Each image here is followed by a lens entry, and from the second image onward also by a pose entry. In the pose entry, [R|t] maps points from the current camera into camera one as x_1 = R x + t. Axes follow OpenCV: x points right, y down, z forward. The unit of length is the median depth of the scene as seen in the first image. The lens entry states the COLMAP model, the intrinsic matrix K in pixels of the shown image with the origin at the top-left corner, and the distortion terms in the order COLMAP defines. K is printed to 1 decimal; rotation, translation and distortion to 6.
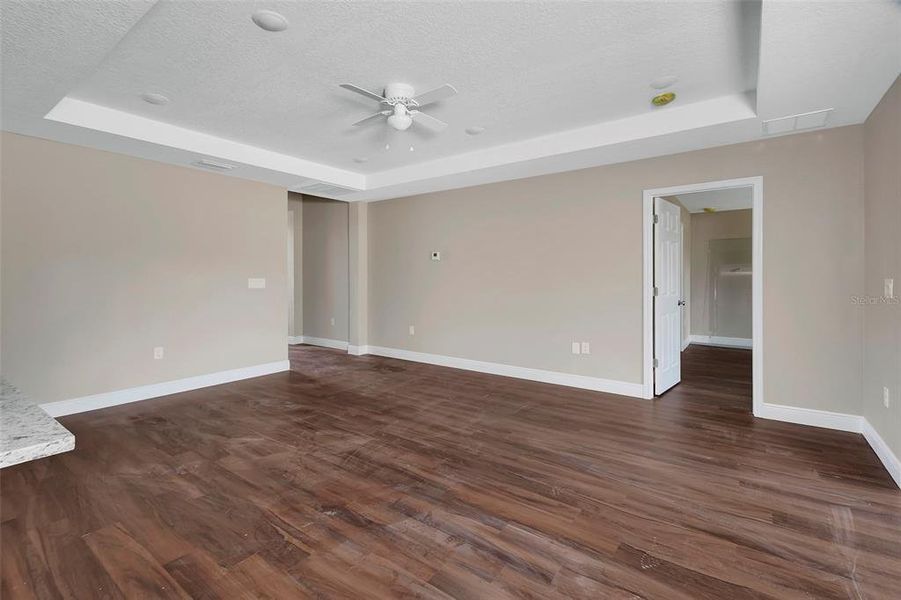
lens RADIAL K [[415.1, 0, 444.7], [0, 415.1, 271.1], [0, 0, 1]] dist [0.003650, -0.000848]
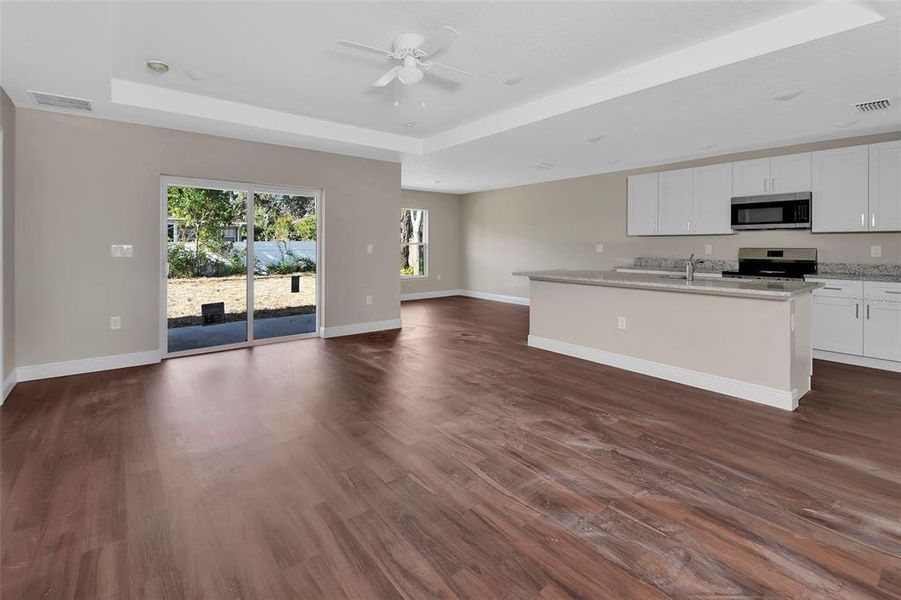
lens RADIAL K [[412.2, 0, 439.8], [0, 412.2, 249.7], [0, 0, 1]] dist [0.000861, -0.000595]
pose [[-0.961410, -0.003438, 0.275099, -0.433383], [-0.002750, 0.999992, 0.002887, 0.024766], [-0.275107, 0.002019, -0.961412, 1.903609]]
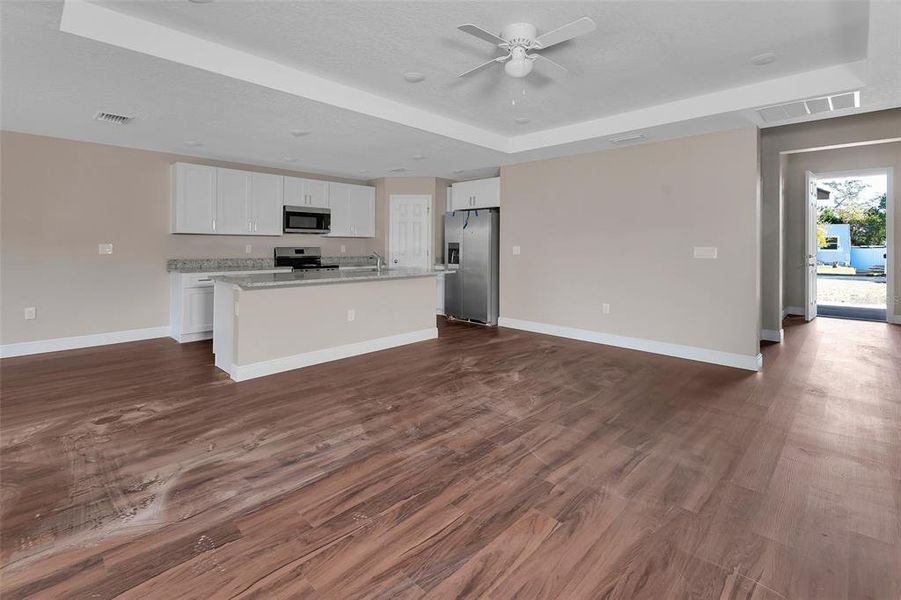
lens RADIAL K [[412.2, 0, 439.8], [0, 412.2, 249.7], [0, 0, 1]] dist [0.000861, -0.000595]
pose [[-0.149106, 0.009834, -0.988772, 0.788508], [0.005698, 0.999942, 0.009086, 0.016350], [0.988805, -0.004279, -0.149153, 0.991733]]
